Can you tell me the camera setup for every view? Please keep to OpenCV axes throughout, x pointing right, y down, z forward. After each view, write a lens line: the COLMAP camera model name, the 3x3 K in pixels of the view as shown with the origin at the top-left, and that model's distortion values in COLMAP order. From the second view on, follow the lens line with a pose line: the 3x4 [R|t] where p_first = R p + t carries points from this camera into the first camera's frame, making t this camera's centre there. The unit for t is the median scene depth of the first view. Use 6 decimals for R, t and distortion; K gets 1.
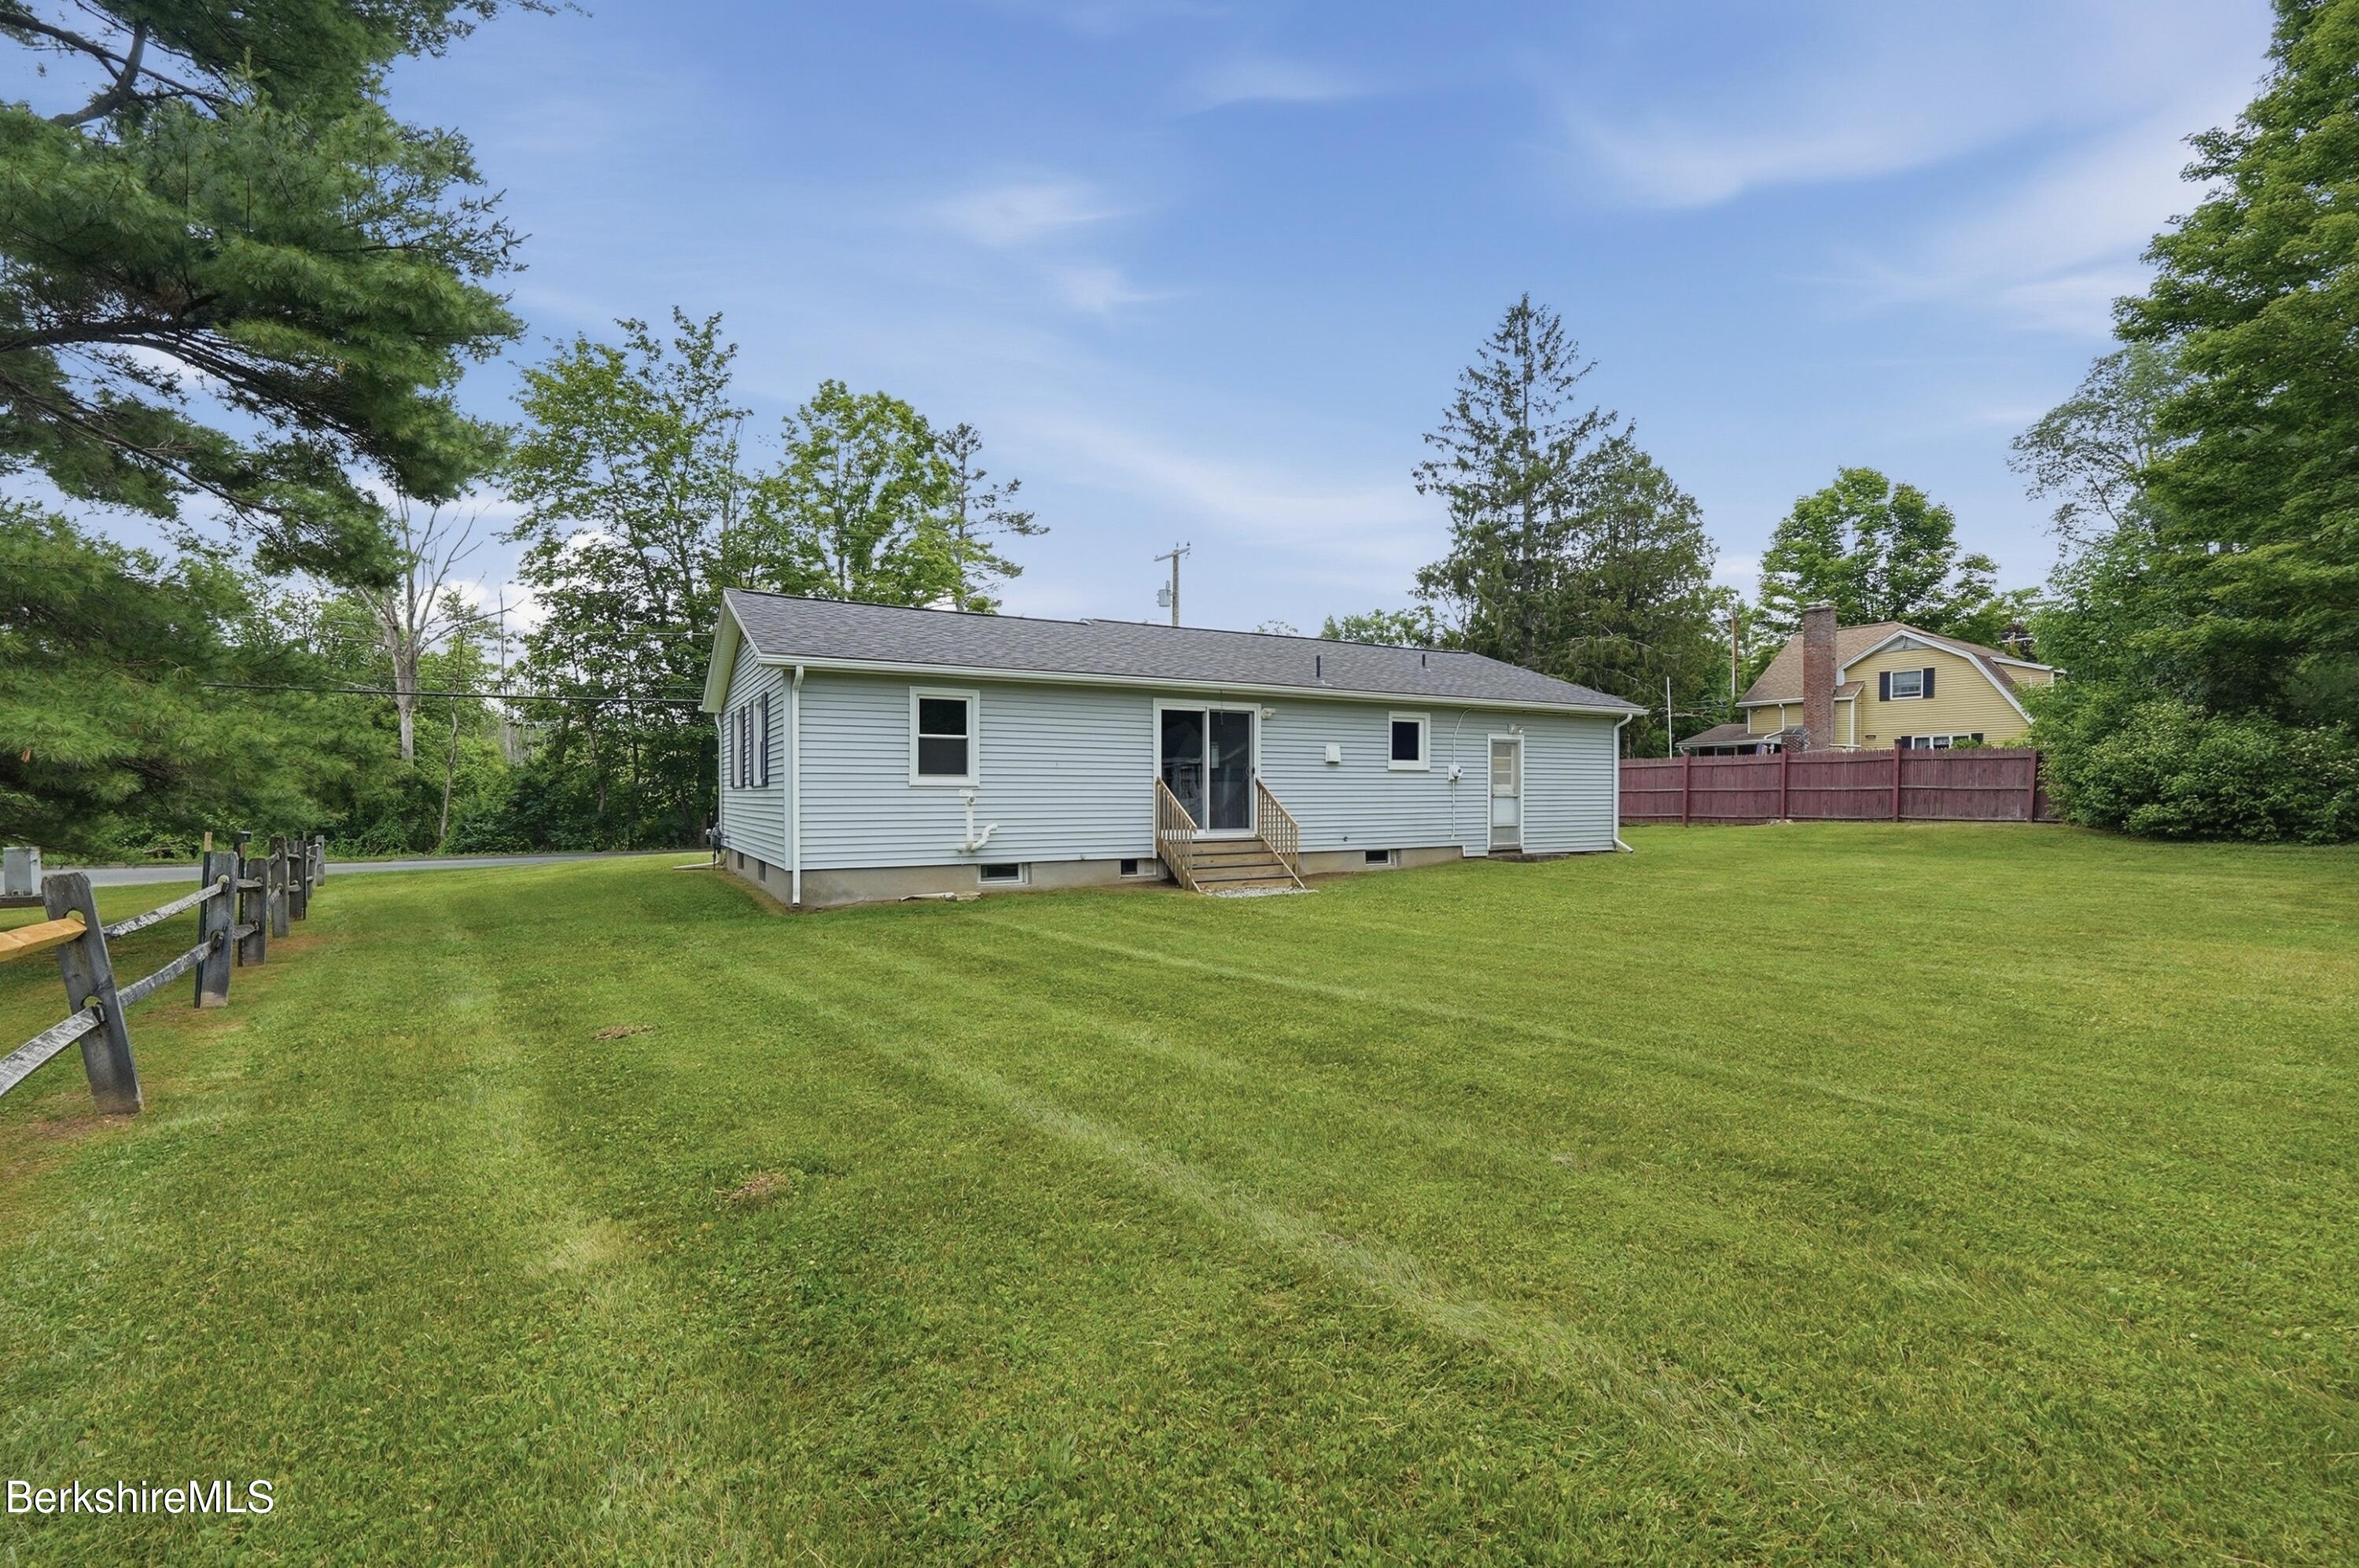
lens RADIAL K [[1067.2, 0, 1225.1], [0, 1067.2, 778.6], [0, 0, 1]] dist [-0.002745, 0.000048]
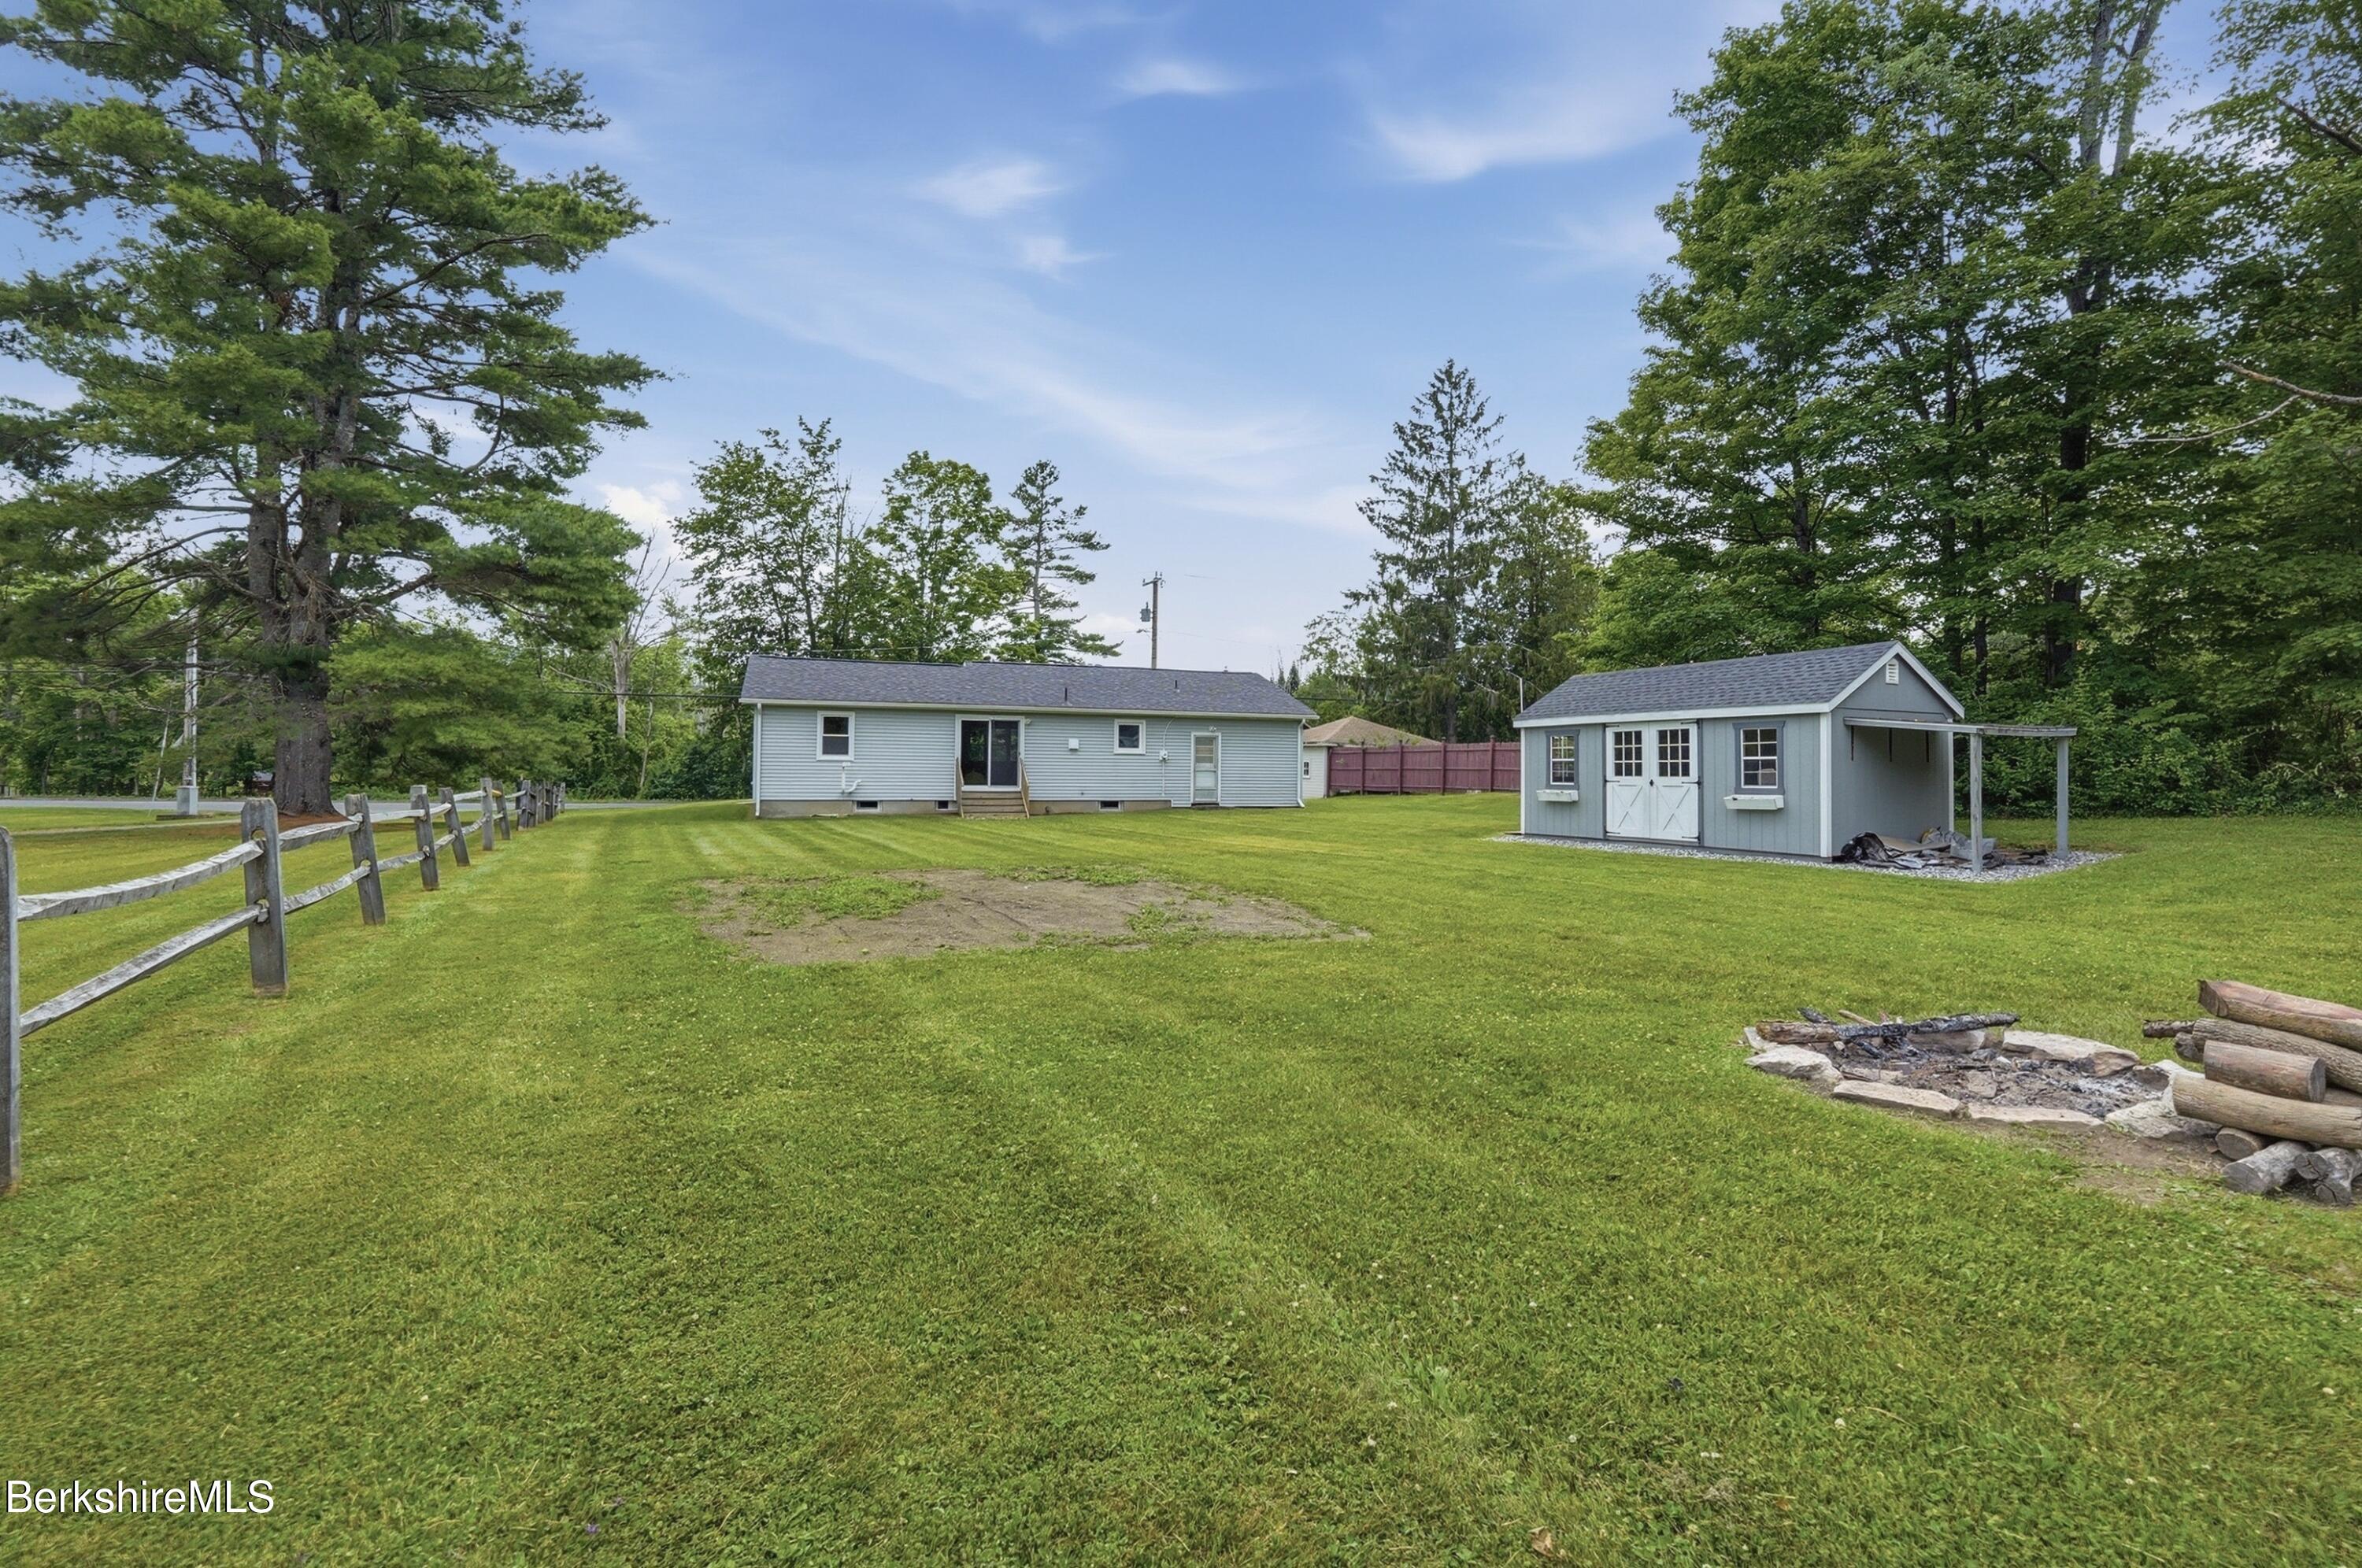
lens RADIAL K [[1049.2, 0, 1186.9], [0, 1049.2, 713.5], [0, 0, 1]] dist [0.002037, 0.000182]
pose [[0.984551, 0.006739, -0.174968, 0.237367], [-0.012846, 0.999346, -0.033794, -0.007275], [0.174626, 0.035520, 0.983994, -0.268178]]
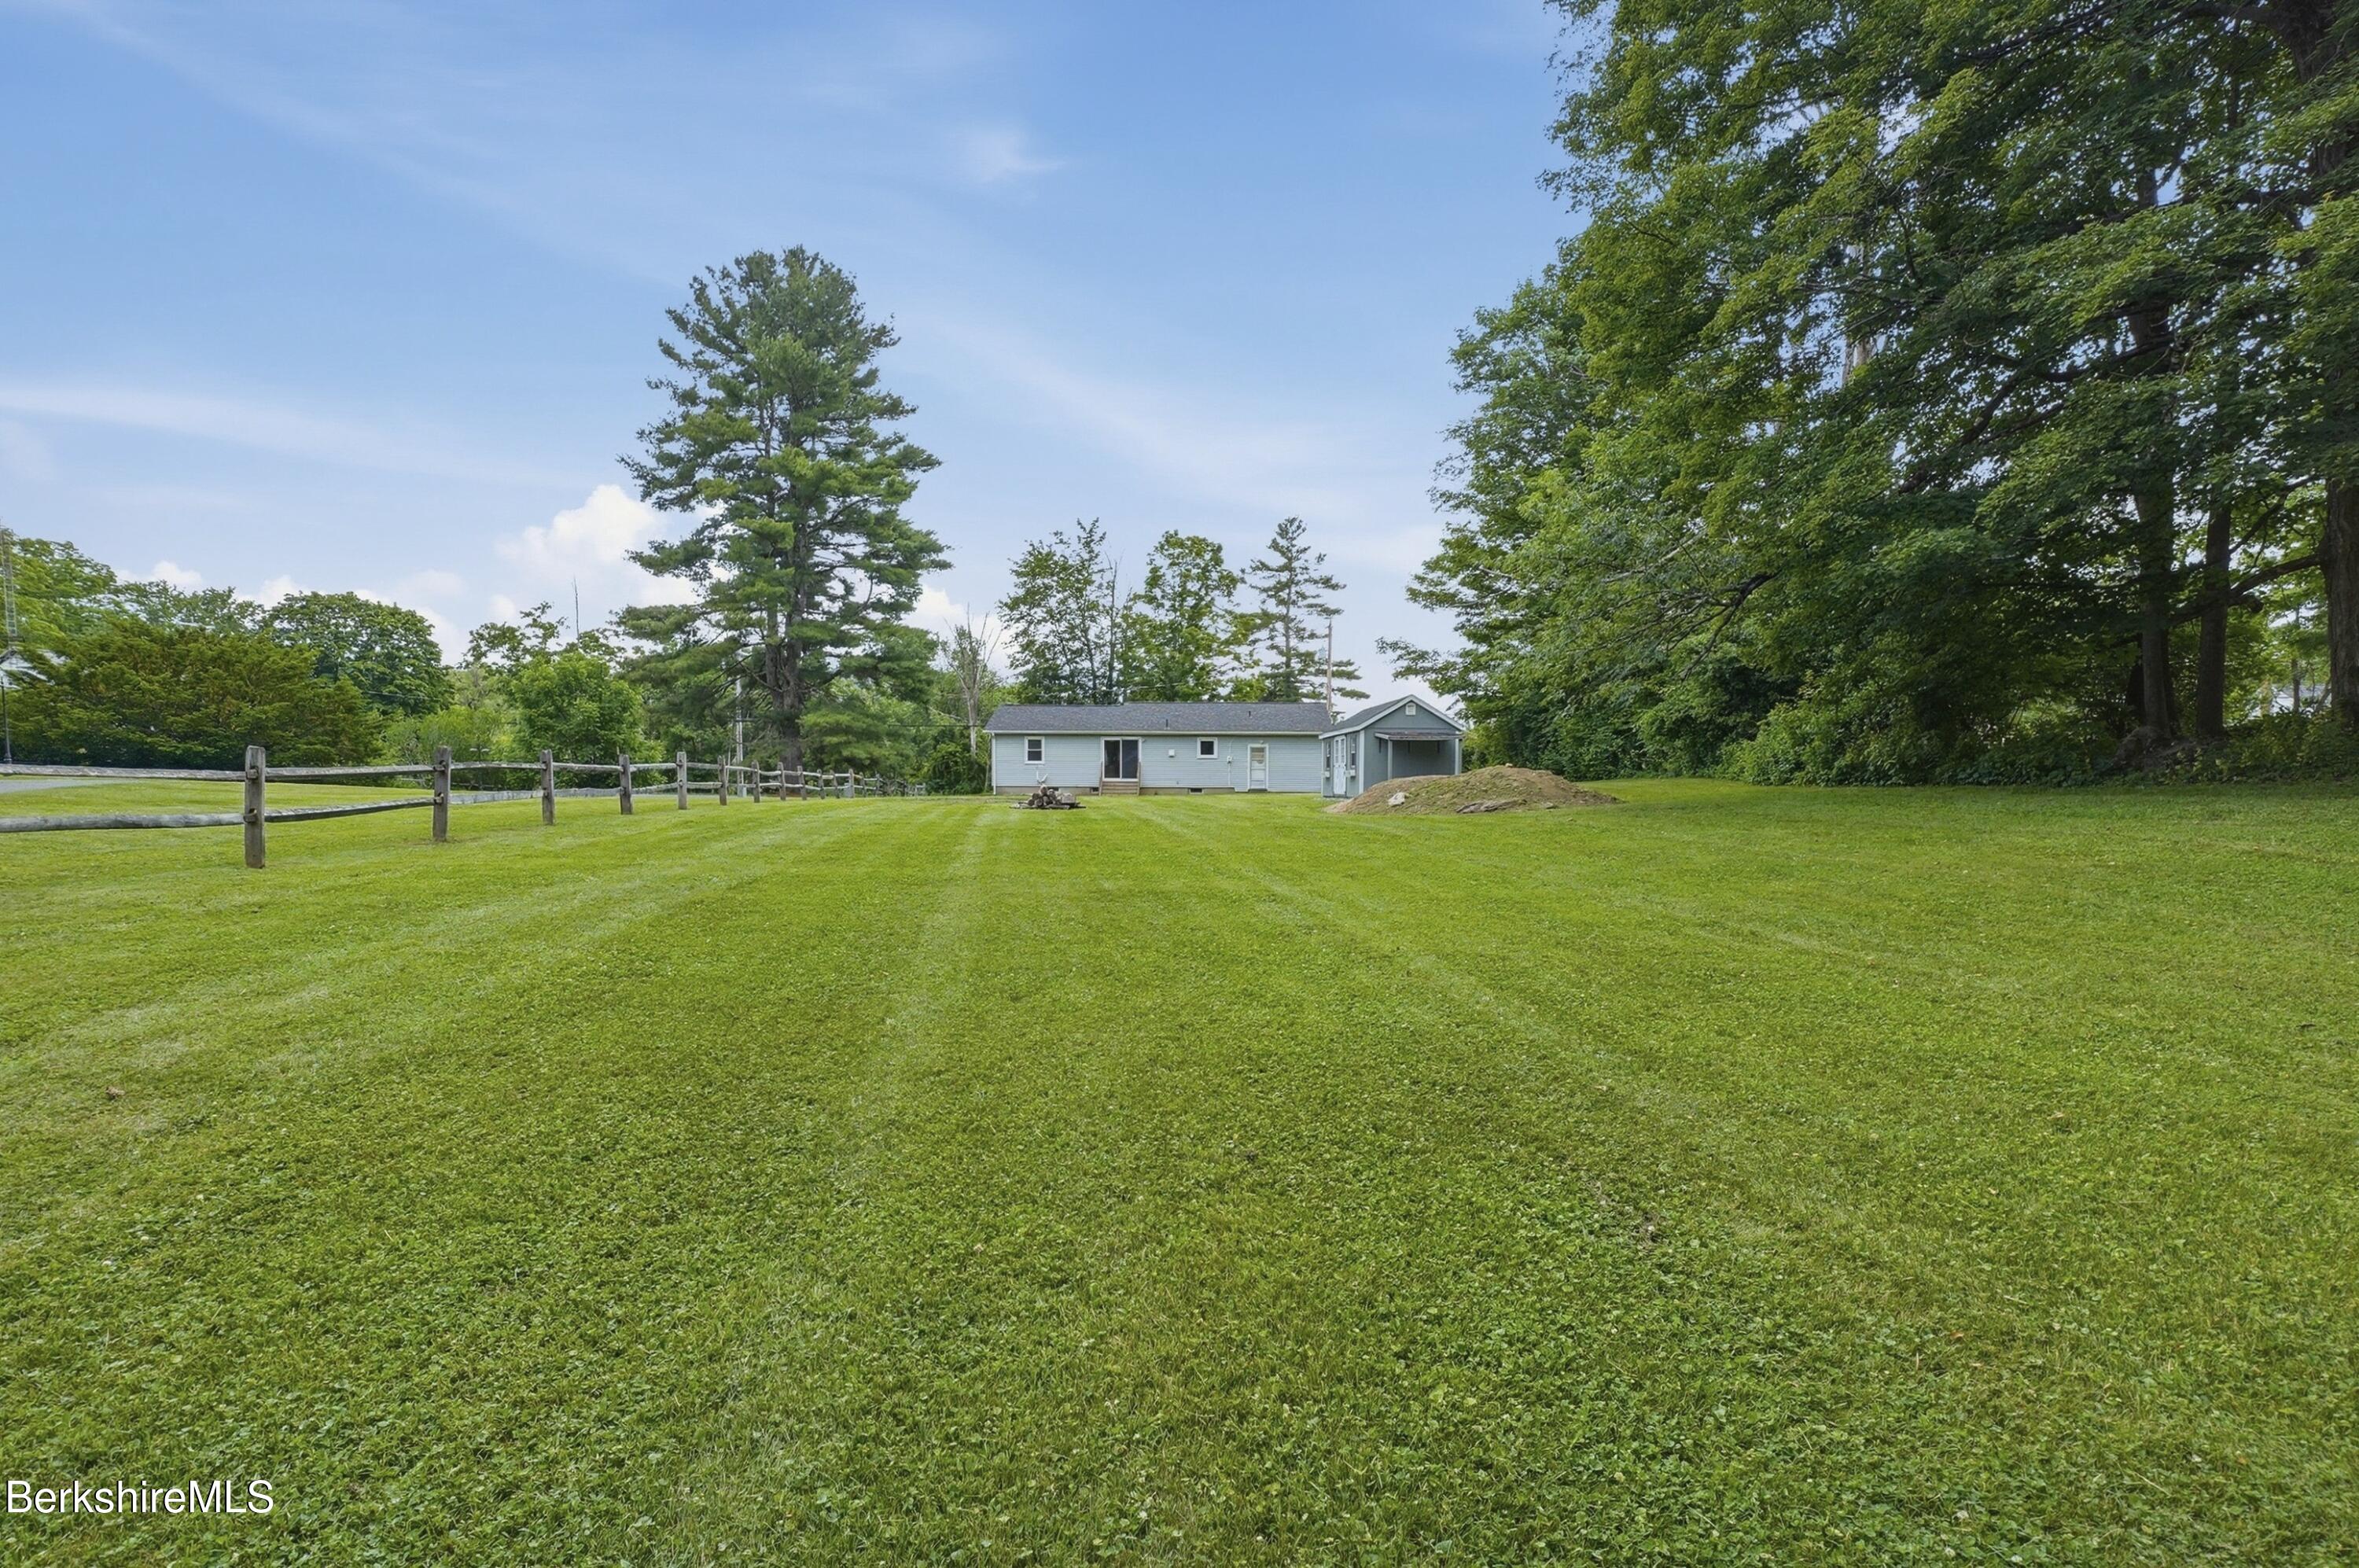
lens RADIAL K [[1019.7, 0, 1169.1], [0, 1019.7, 776.1], [0, 0, 1]] dist [-0.001466, 0.000398]
pose [[0.866293, 0.008096, -0.499471, 0.562825], [-0.000284, 0.999876, 0.015713, -0.002115], [0.499537, -0.013470, 0.866188, -0.535437]]
